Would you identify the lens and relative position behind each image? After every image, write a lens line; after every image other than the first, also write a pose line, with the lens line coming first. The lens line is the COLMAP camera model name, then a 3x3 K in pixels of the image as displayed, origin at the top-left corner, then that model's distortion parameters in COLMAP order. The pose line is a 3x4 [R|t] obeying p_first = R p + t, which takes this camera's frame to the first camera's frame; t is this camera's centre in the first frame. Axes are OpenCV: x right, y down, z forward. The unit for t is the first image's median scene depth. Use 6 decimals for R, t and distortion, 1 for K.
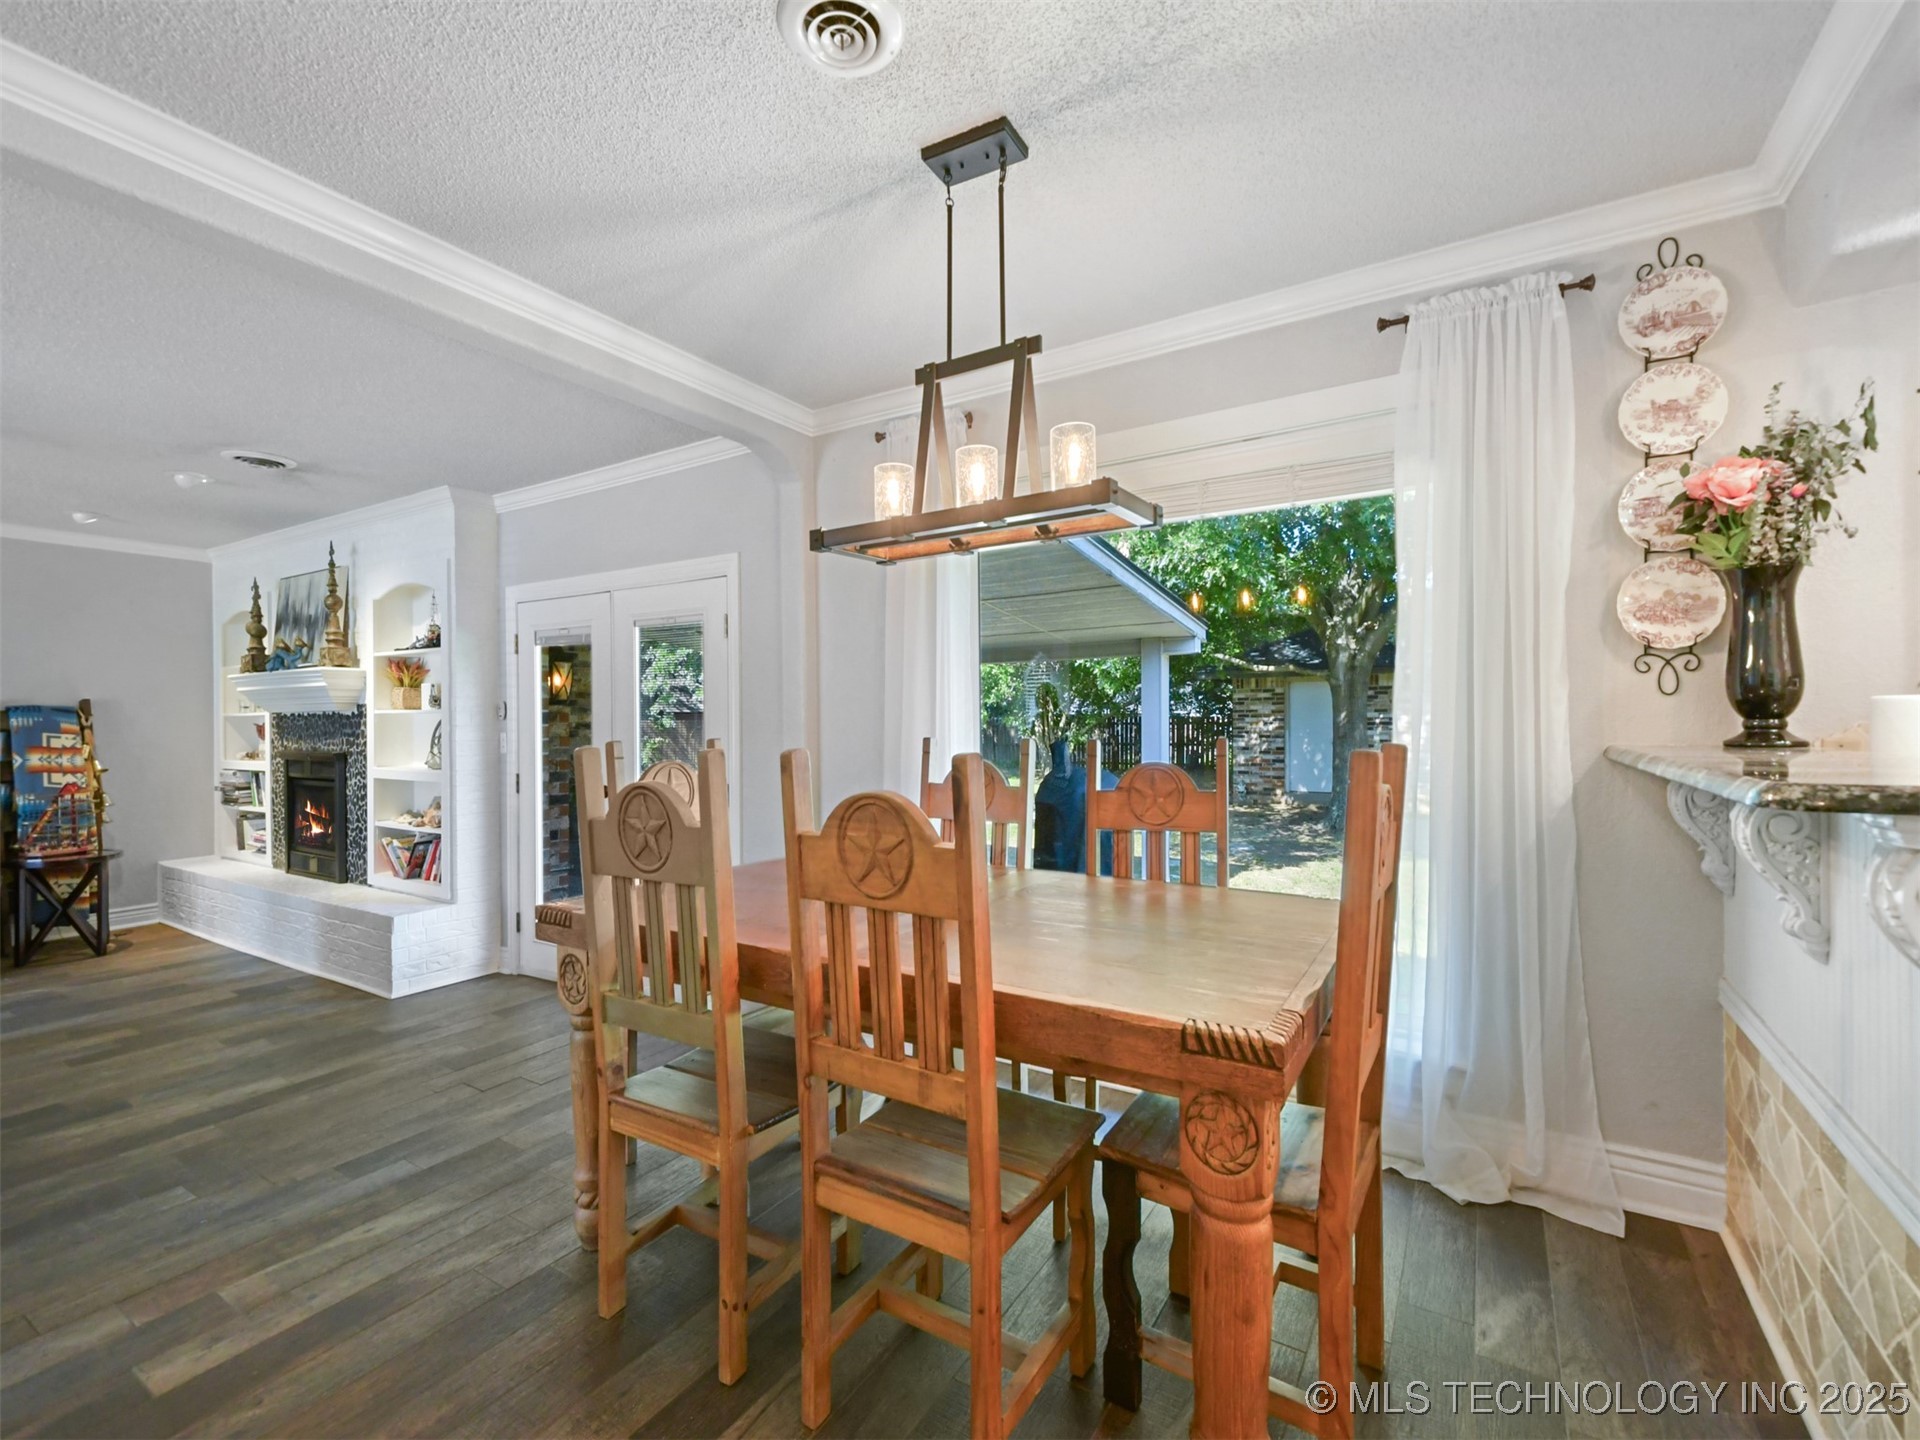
lens RADIAL K [[857.3, 0, 960.0], [0, 857.3, 720.0], [0, 0, 1]] dist [0.011654, -0.000344]
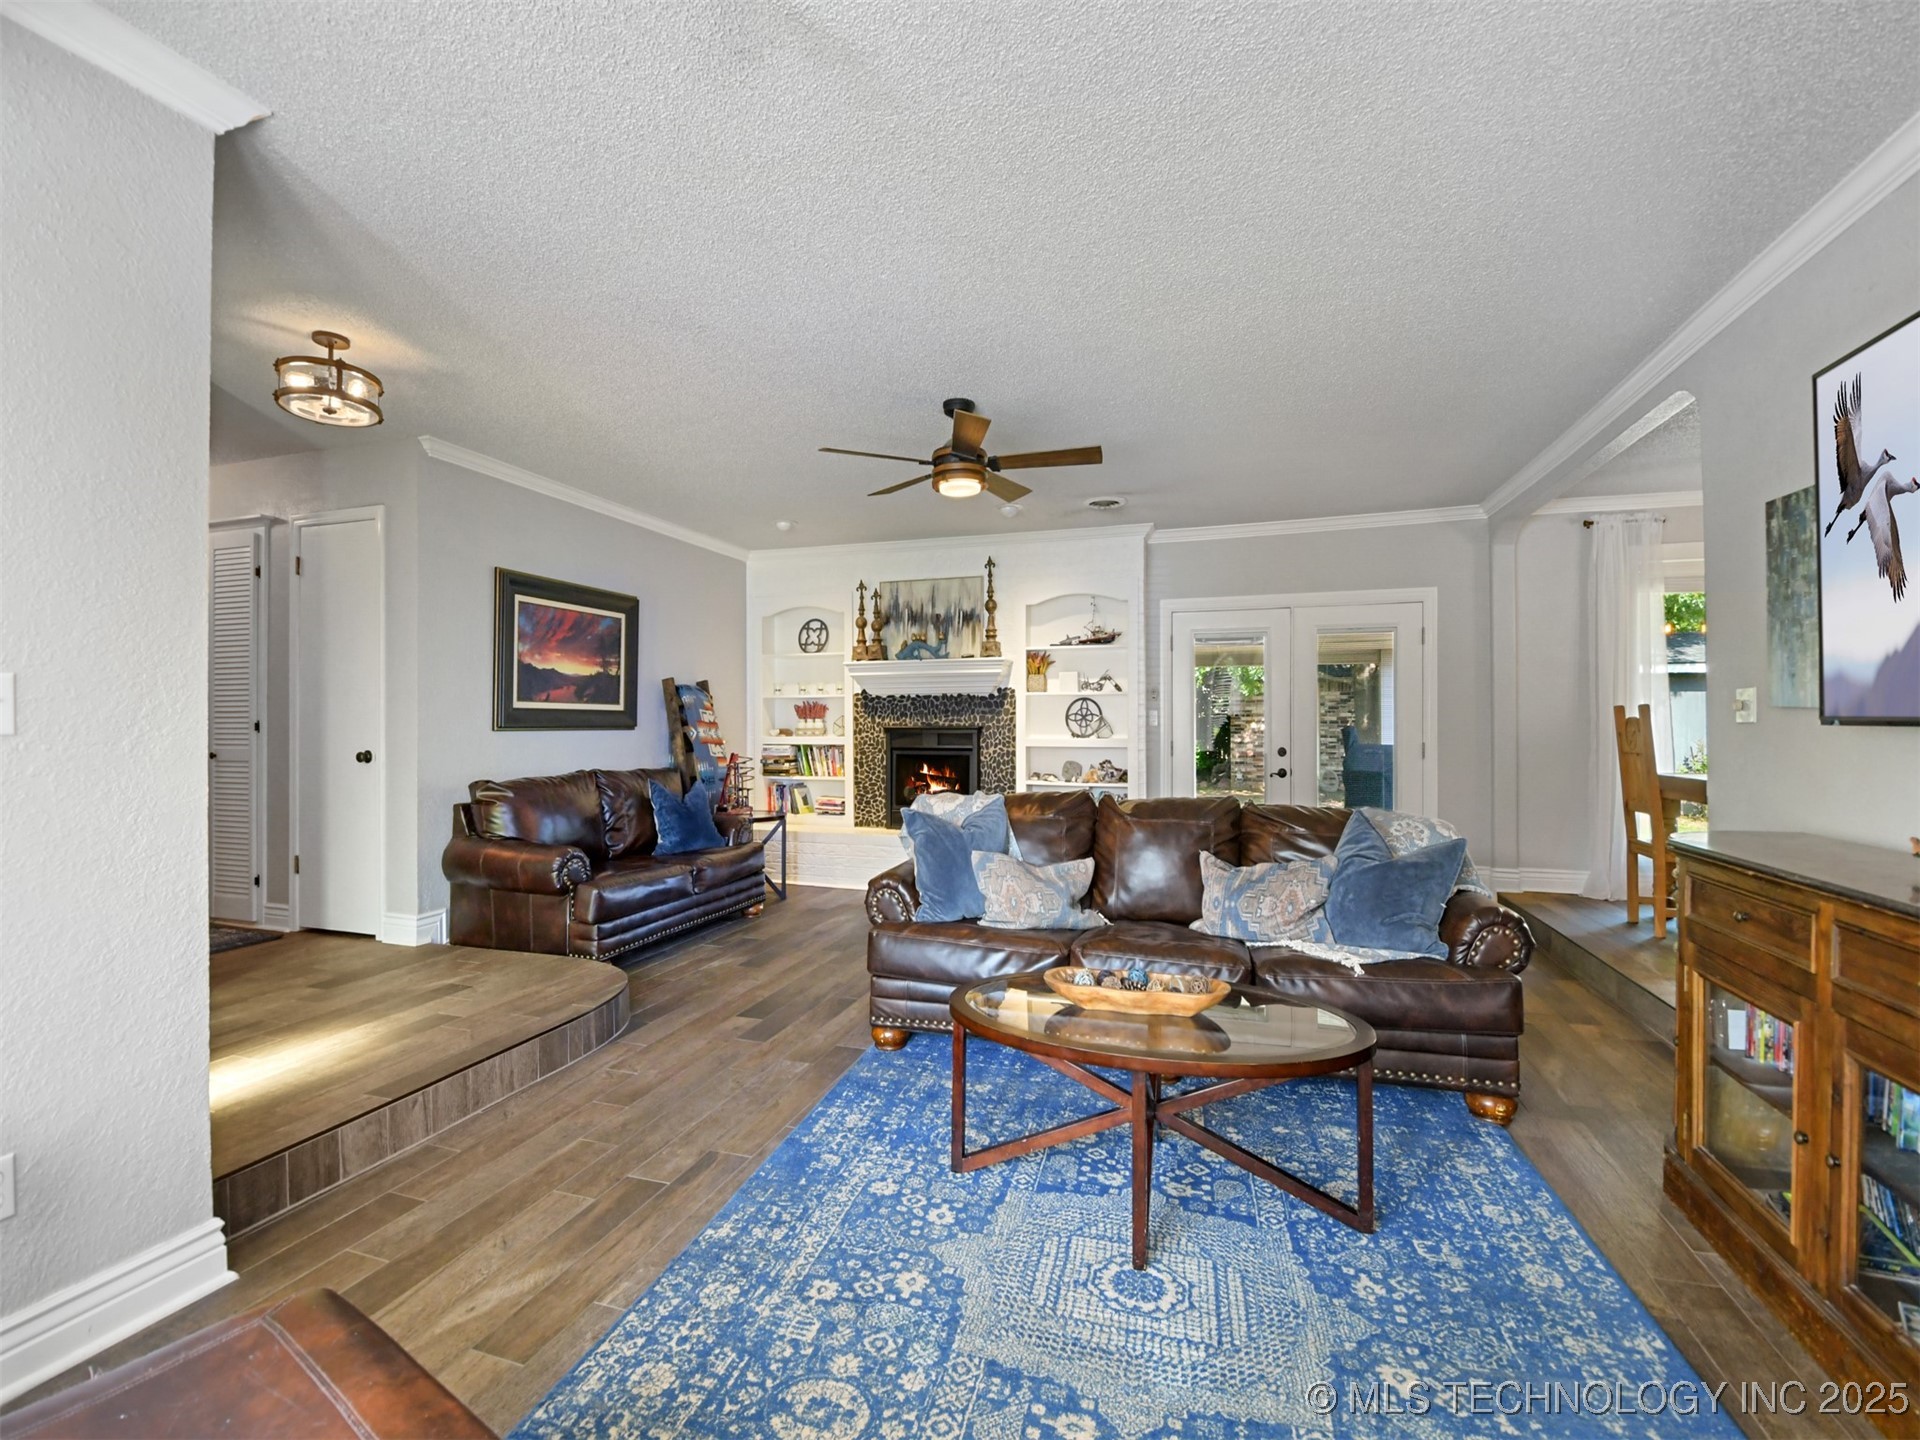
lens RADIAL K [[835.5, 0, 960.0], [0, 835.5, 720.0], [0, 0, 1]] dist [0.022819, -0.023507]
pose [[0.969464, 0.004868, 0.245186, -2.049091], [-0.004545, 0.999988, -0.001883, 0.062504], [-0.245192, 0.000711, 0.969474, -0.312341]]
